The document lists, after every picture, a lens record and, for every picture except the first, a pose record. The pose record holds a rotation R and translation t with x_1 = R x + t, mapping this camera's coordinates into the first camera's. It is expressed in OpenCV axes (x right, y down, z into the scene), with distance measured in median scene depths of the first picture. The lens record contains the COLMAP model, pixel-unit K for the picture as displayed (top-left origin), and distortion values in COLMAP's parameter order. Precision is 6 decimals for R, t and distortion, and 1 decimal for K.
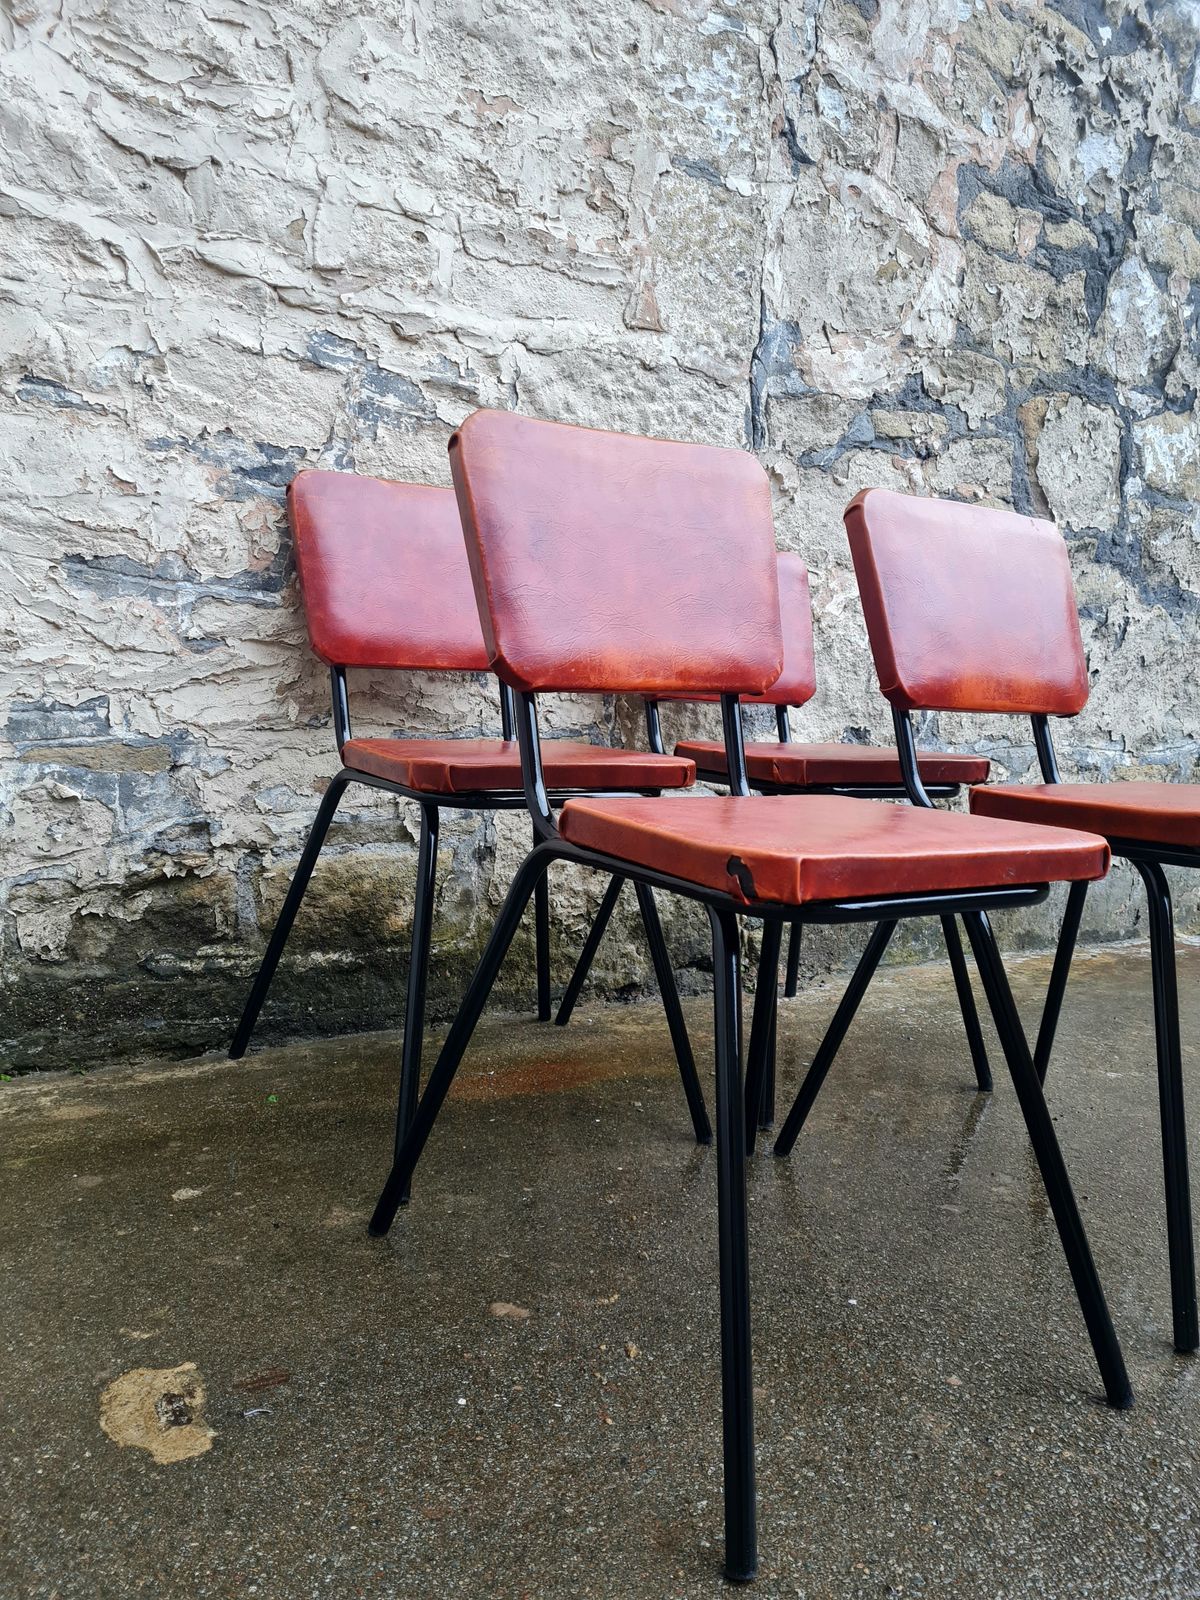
lens RADIAL K [[1200.8, 0, 607.1], [0, 1200.8, 805.4], [0, 0, 1]] dist [0.069132, -0.062221]
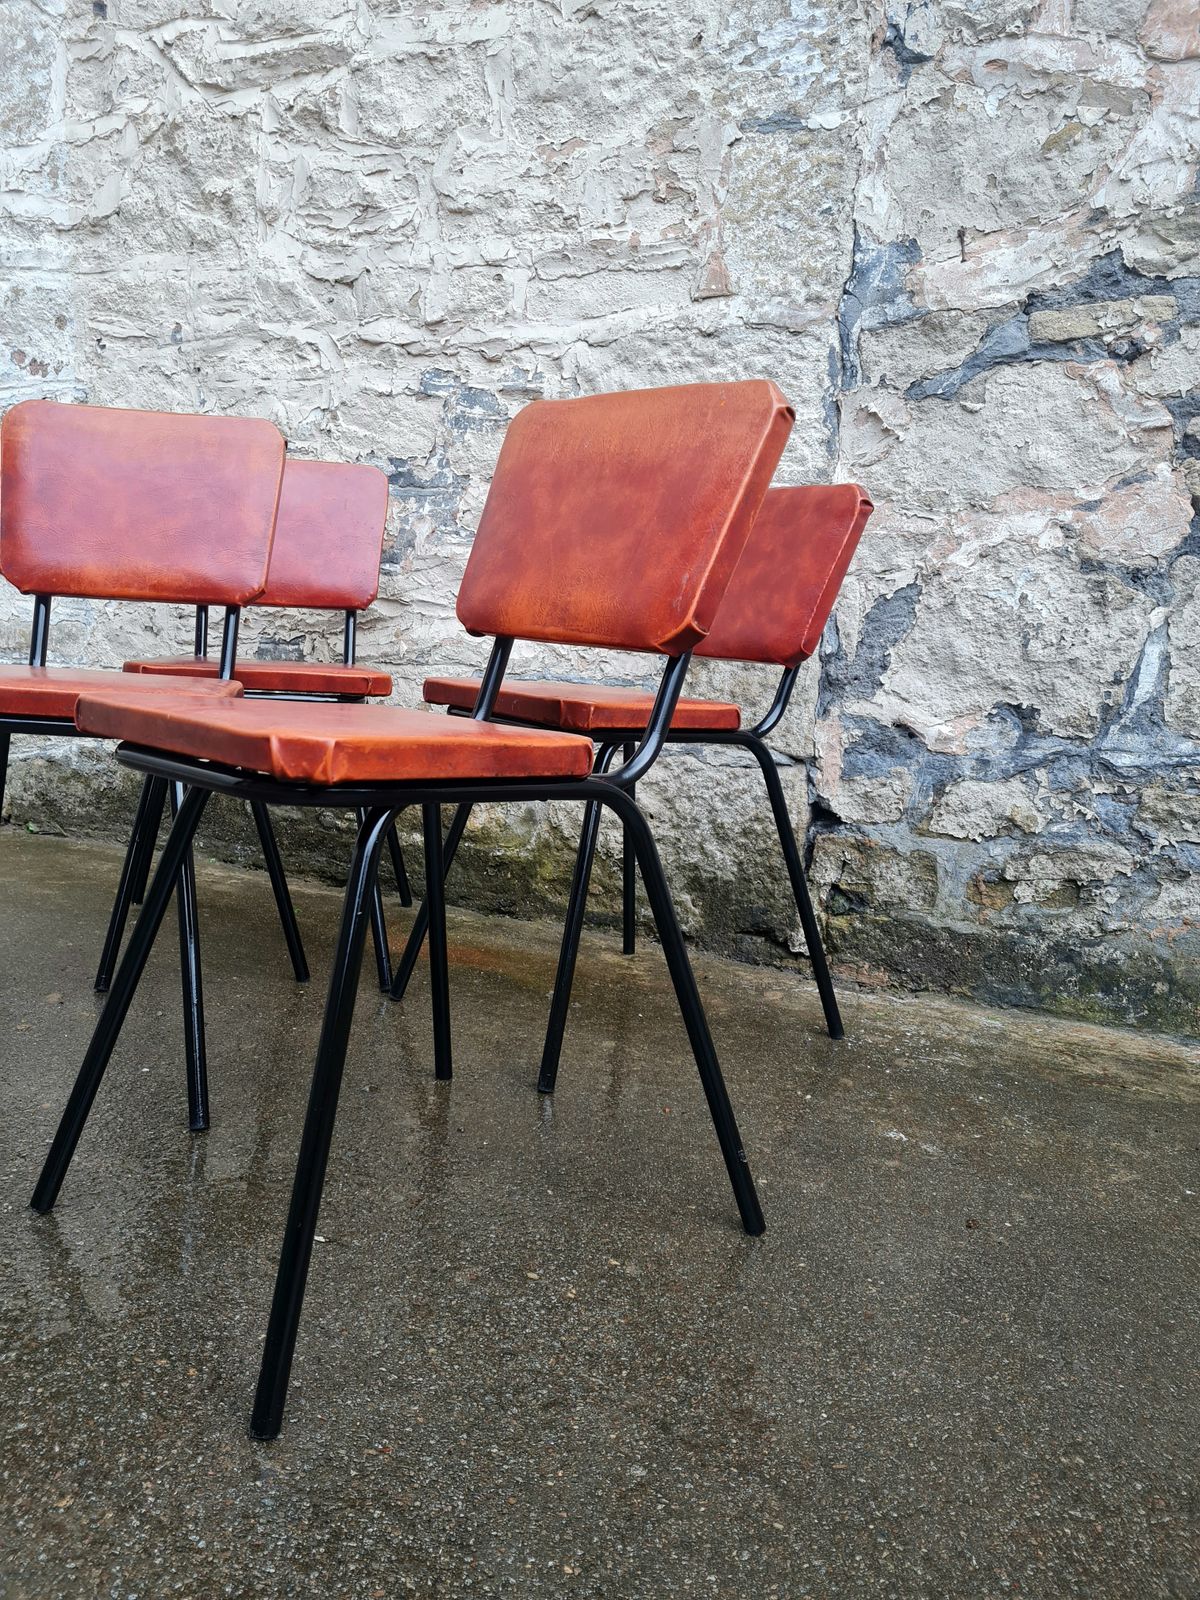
lens RADIAL K [[1200.8, 0, 590.3], [0, 1200.8, 782.6], [0, 0, 1]] dist [0.069132, -0.062221]
pose [[0.553967, 0.093960, -0.827219, 0.877336], [-0.133587, 0.990768, 0.023077, 0.008964], [0.821751, 0.097722, 0.561405, 0.373618]]
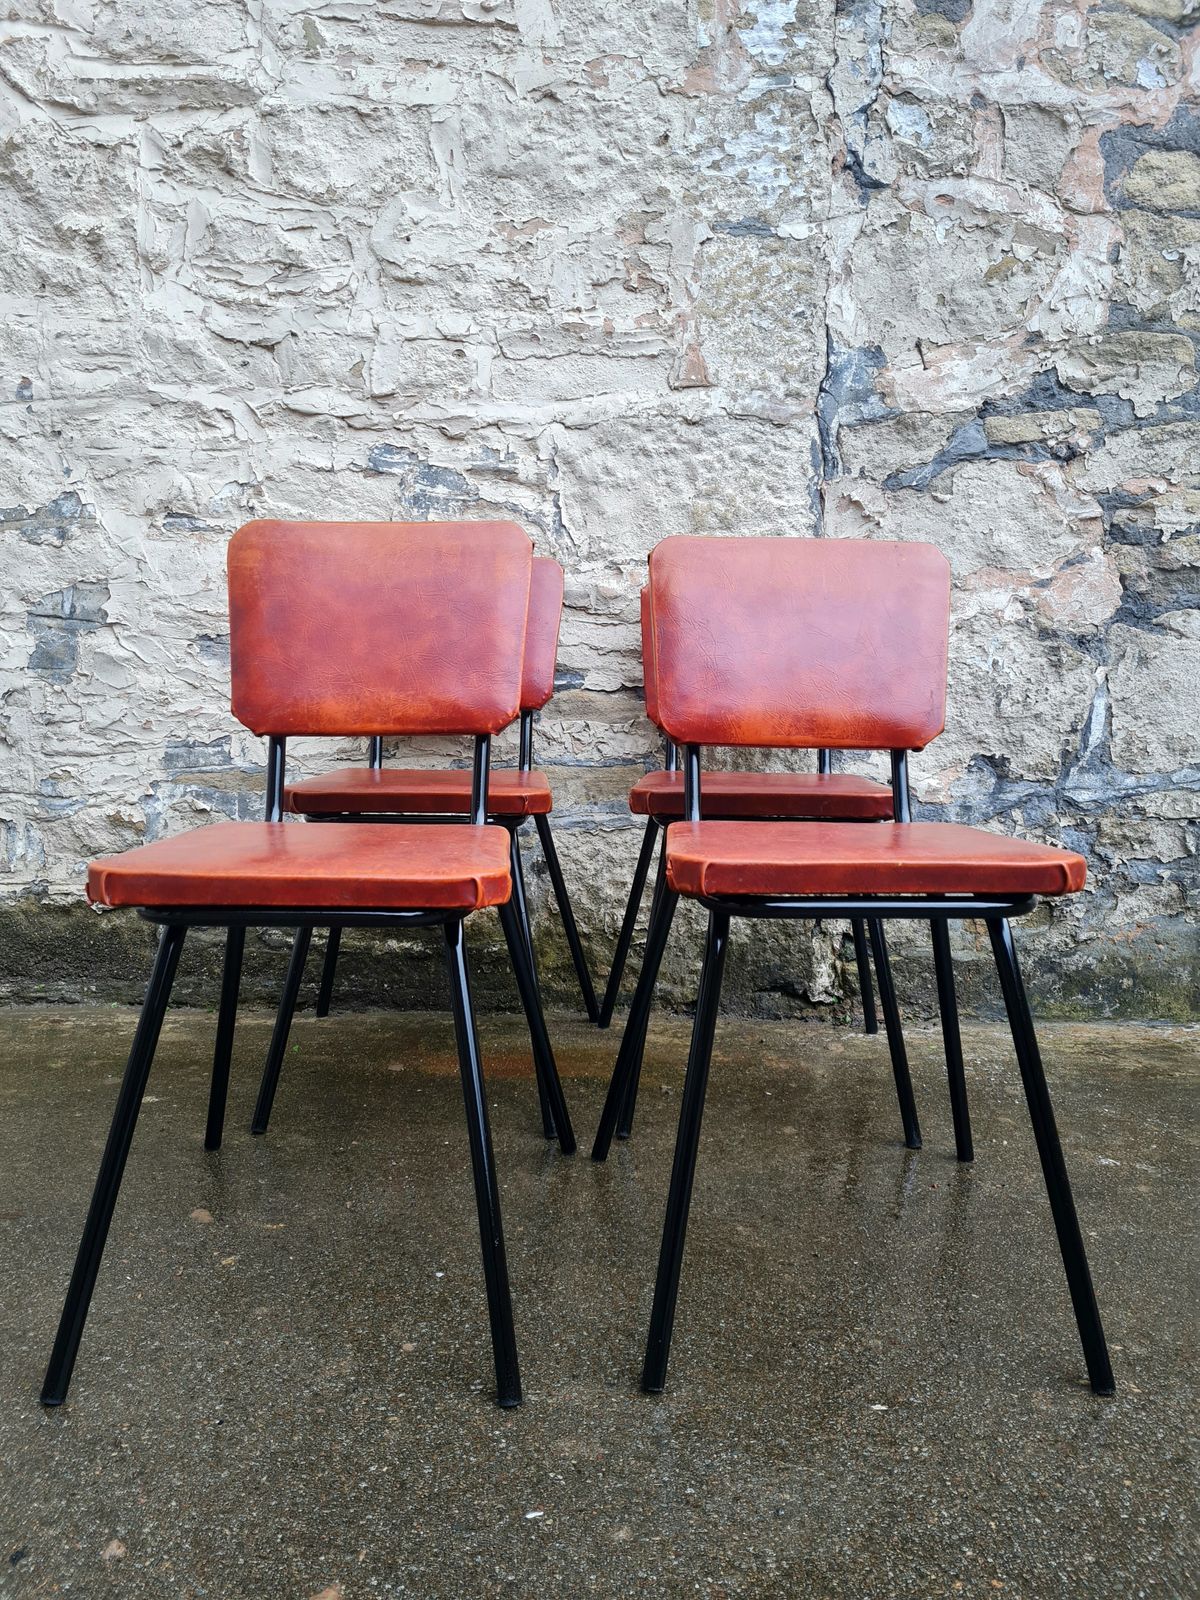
lens RADIAL K [[1200.8, 0, 599.9], [0, 1200.8, 781.9], [0, 0, 1]] dist [0.069132, -0.062221]
pose [[0.844940, 0.014290, -0.534671, 0.543836], [-0.030315, 0.999316, -0.021198, -0.018147], [0.534002, 0.034119, 0.844795, 0.063809]]
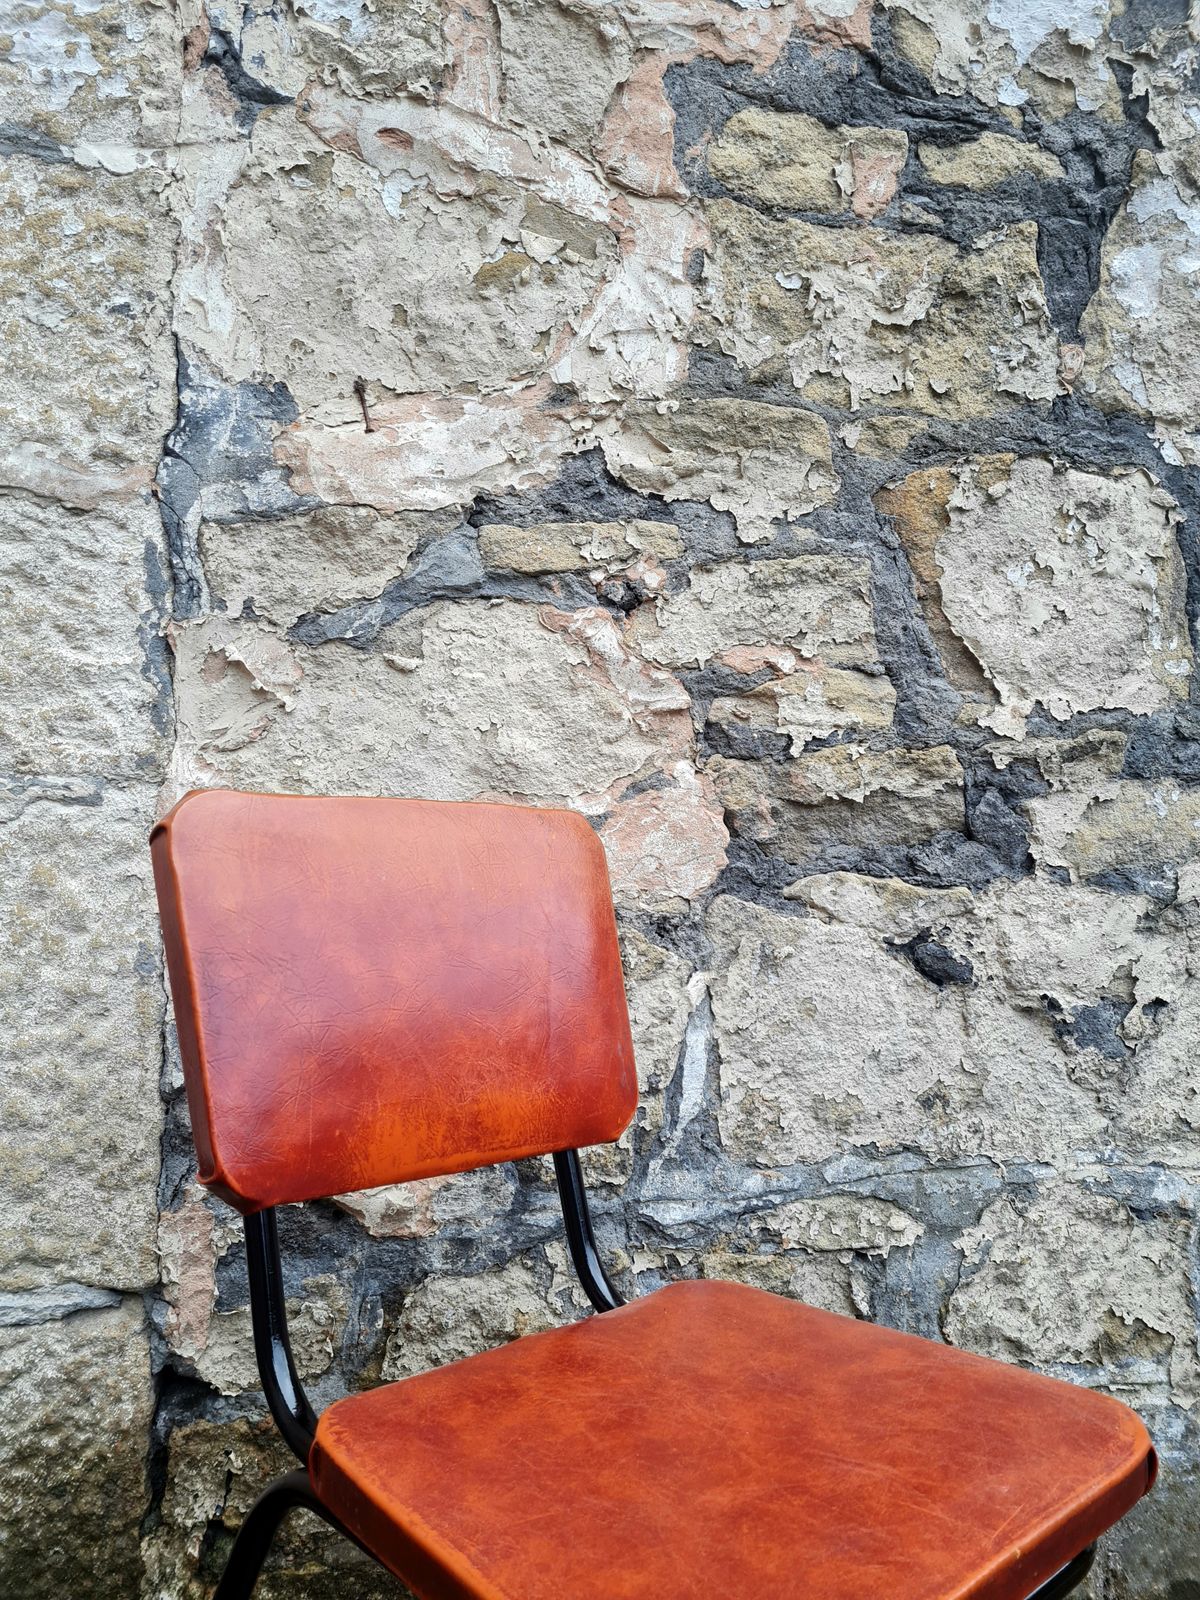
lens RADIAL K [[1200.8, 0, 603.7], [0, 1200.8, 787.6], [0, 0, 1]] dist [0.069132, -0.062221]
pose [[0.927702, -0.035609, -0.371620, 0.523175], [-0.022838, 0.988163, -0.151699, -0.159593], [0.372623, 0.149218, 0.915907, 0.647548]]
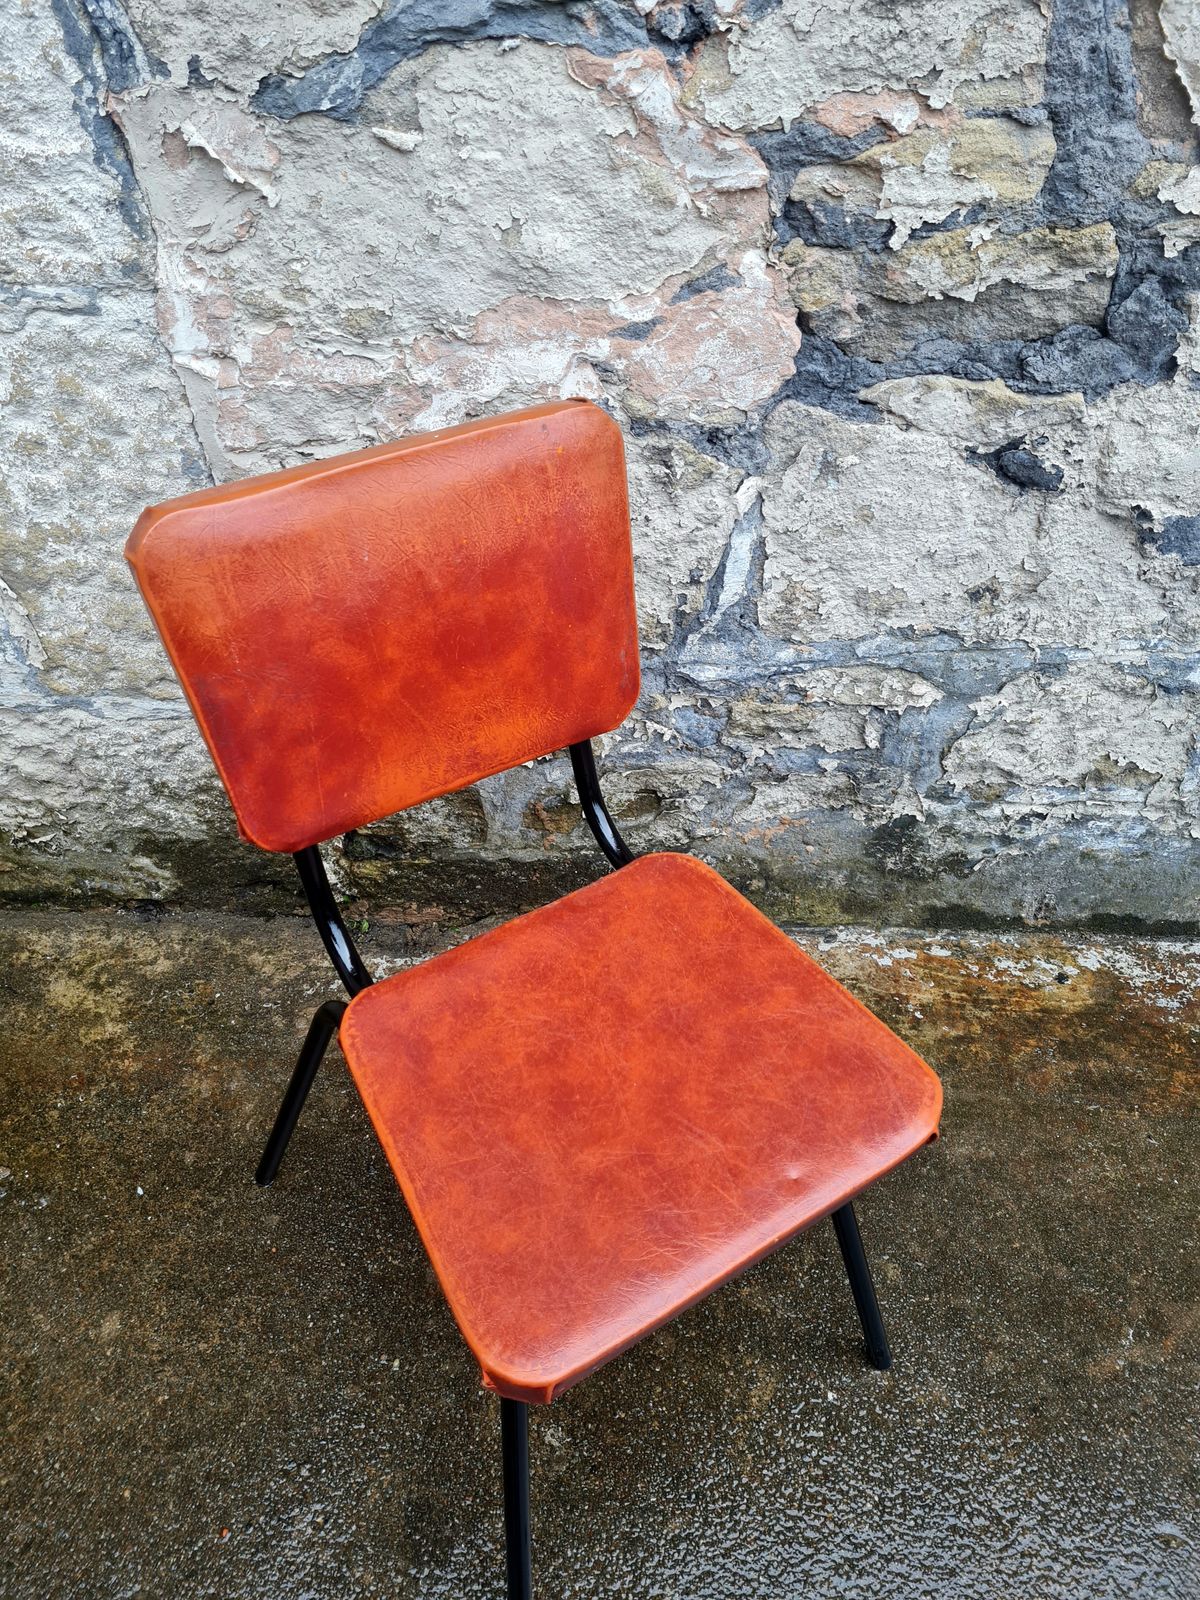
lens RADIAL K [[1200.8, 0, 600.8], [0, 1200.8, 773.7], [0, 0, 1]] dist [0.069132, -0.062221]
pose [[0.845833, 0.351913, -0.400903, 0.559271], [-0.035749, 0.787237, 0.615613, -0.404742], [0.532248, -0.506375, 0.678452, 0.734831]]
